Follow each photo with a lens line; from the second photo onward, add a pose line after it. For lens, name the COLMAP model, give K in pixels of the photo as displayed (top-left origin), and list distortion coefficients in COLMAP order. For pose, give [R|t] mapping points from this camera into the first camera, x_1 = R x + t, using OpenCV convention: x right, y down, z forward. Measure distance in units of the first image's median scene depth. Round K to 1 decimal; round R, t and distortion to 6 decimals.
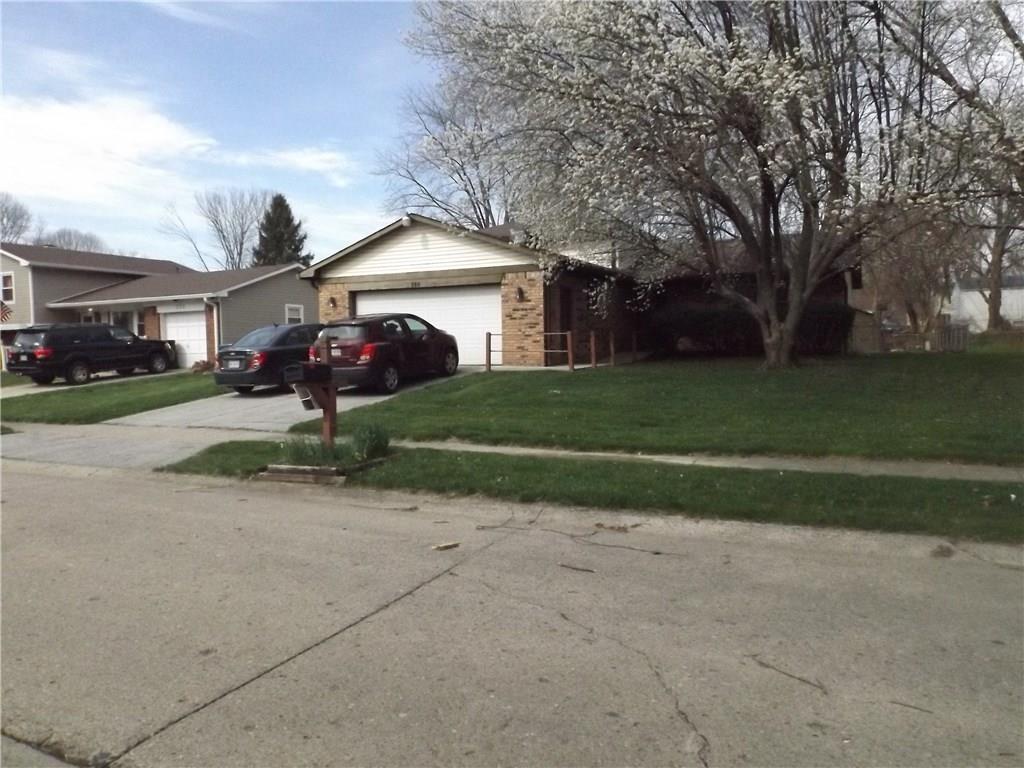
lens RADIAL K [[732.1, 0, 513.1], [0, 732.1, 382.7], [0, 0, 1]] dist [0.000183, -0.014055]
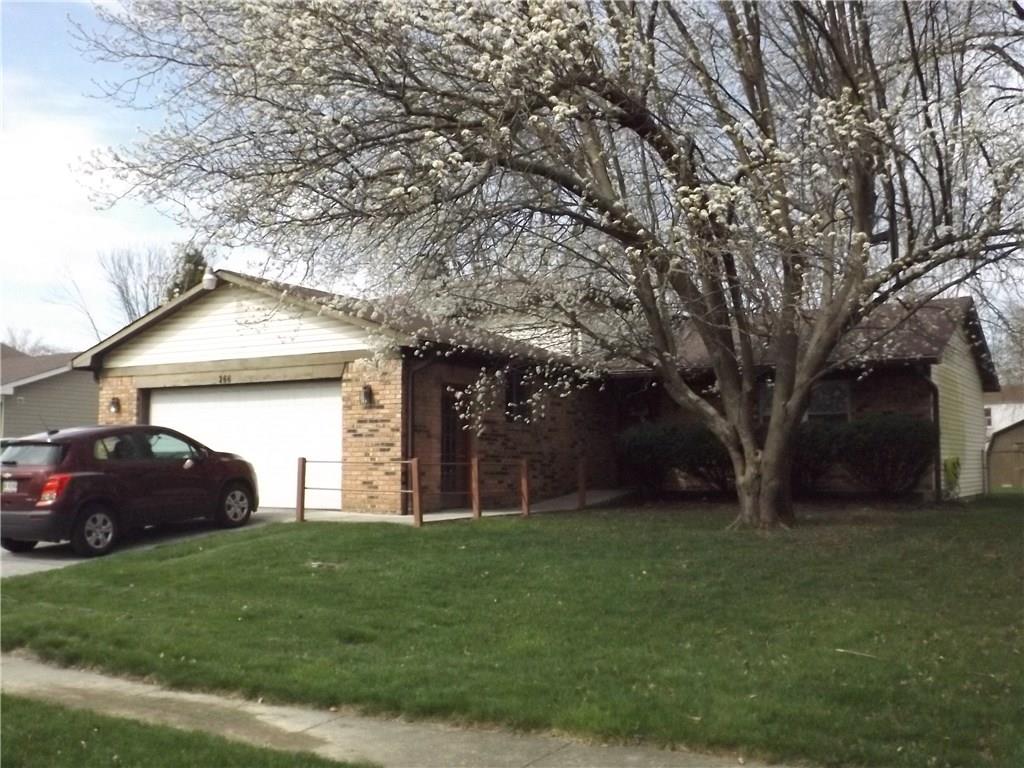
lens RADIAL K [[1080.7, 0, 511.9], [0, 1080.7, 383.1], [0, 0, 1]] dist [-0.083738, 0.000000]
pose [[0.996892, 0.009577, -0.078193, 0.203196], [-0.019561, 0.991591, -0.127927, -0.017815], [0.076310, 0.129059, 0.988696, 0.106705]]
